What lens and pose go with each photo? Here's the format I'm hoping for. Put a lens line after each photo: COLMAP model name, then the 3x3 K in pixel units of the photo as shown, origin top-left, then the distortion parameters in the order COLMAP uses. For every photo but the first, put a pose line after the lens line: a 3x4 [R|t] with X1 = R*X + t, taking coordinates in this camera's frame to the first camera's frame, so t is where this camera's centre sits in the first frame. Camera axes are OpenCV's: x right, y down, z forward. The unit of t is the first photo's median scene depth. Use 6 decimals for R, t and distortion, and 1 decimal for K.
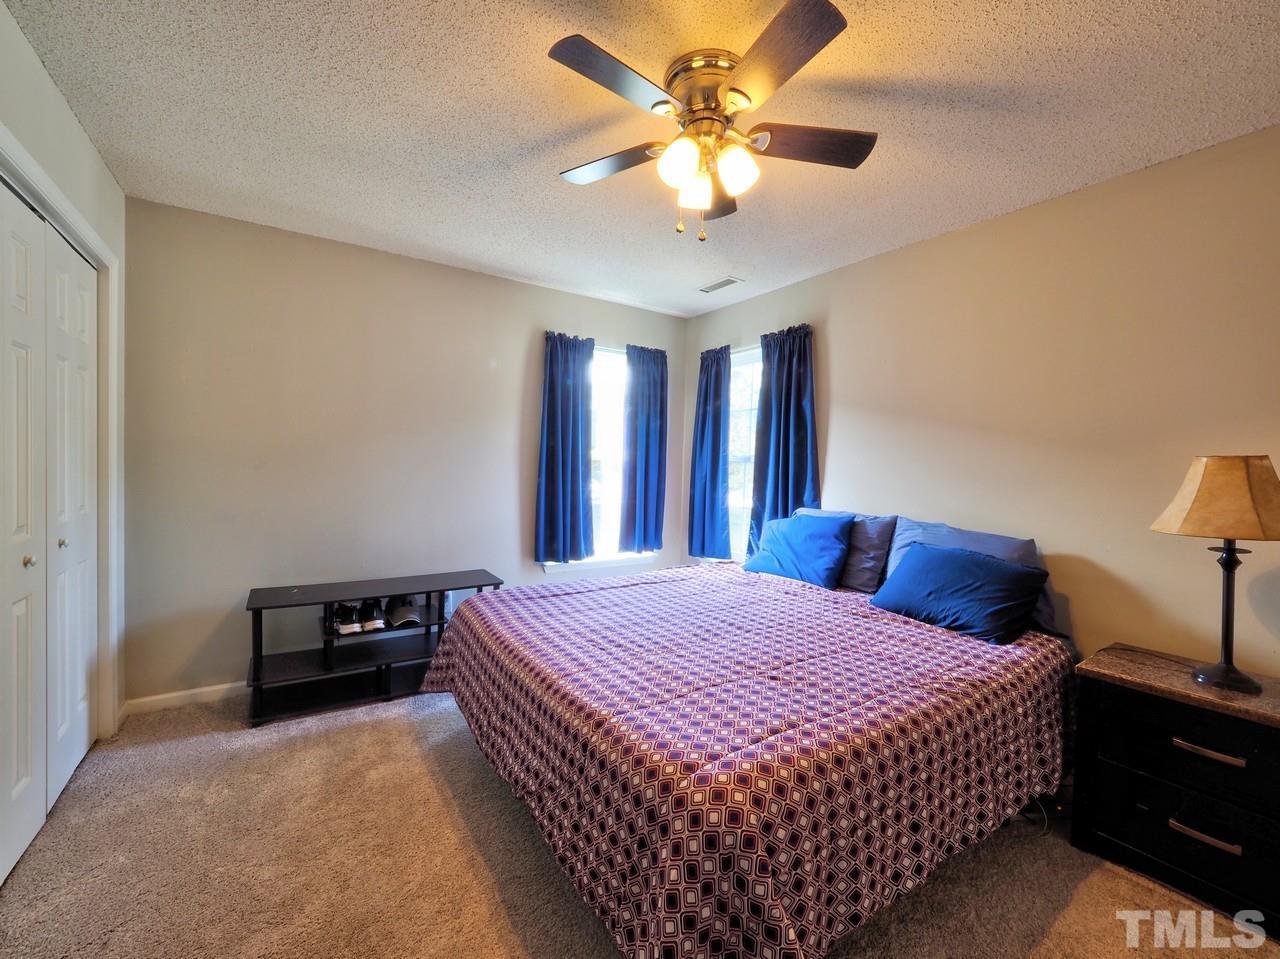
lens RADIAL K [[534.4, 0, 640.0], [0, 534.4, 479.5], [0, 0, 1]] dist [-0.001348, 0.000412]
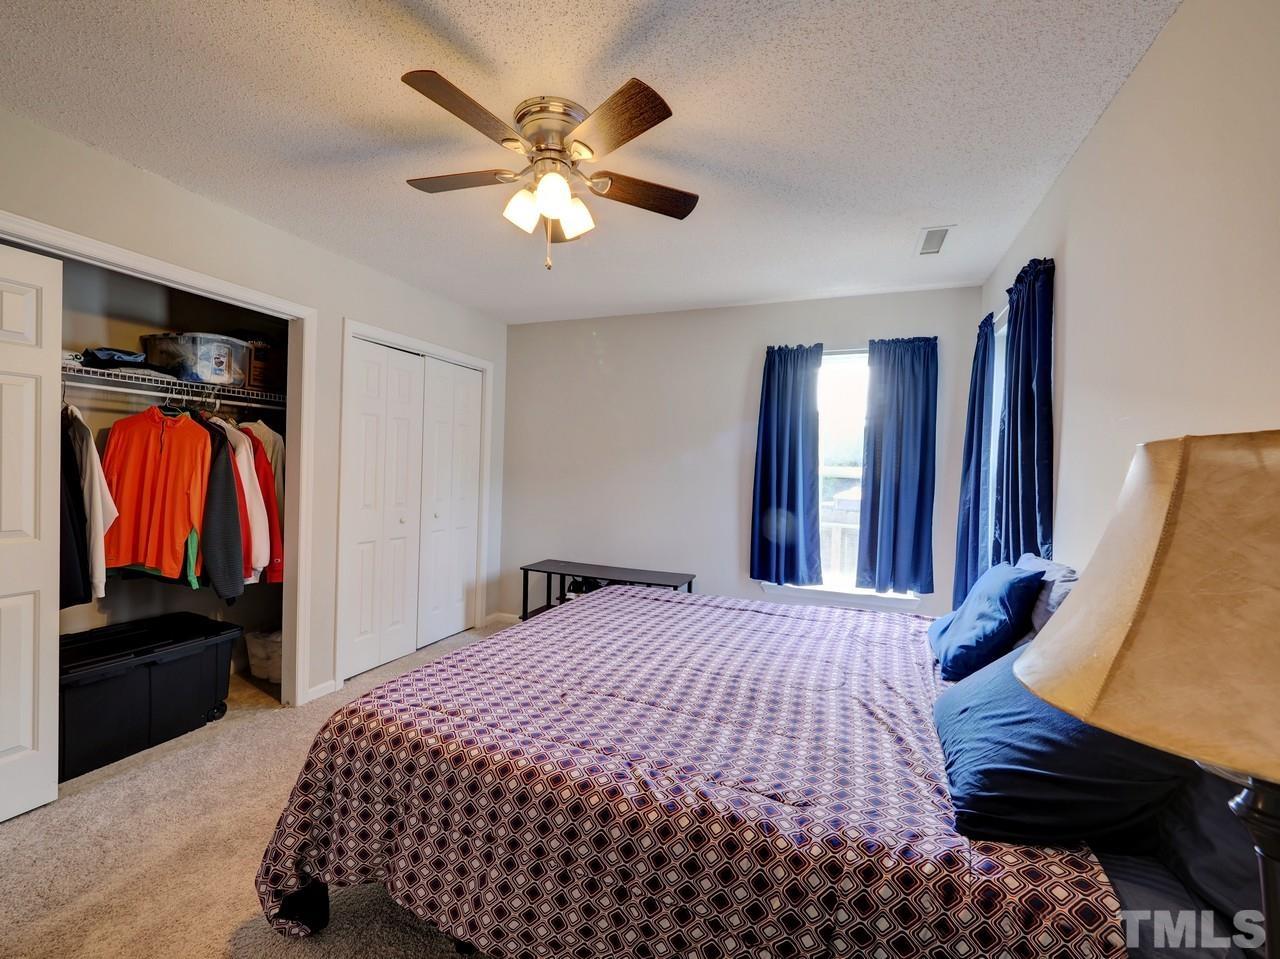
lens RADIAL K [[534.4, 0, 640.0], [0, 534.4, 479.5], [0, 0, 1]] dist [-0.001348, 0.000412]
pose [[0.570292, 0.004910, -0.821427, 0.544462], [-0.038905, 0.999021, -0.021039, -0.000900], [0.820520, 0.043956, 0.569925, 0.267064]]
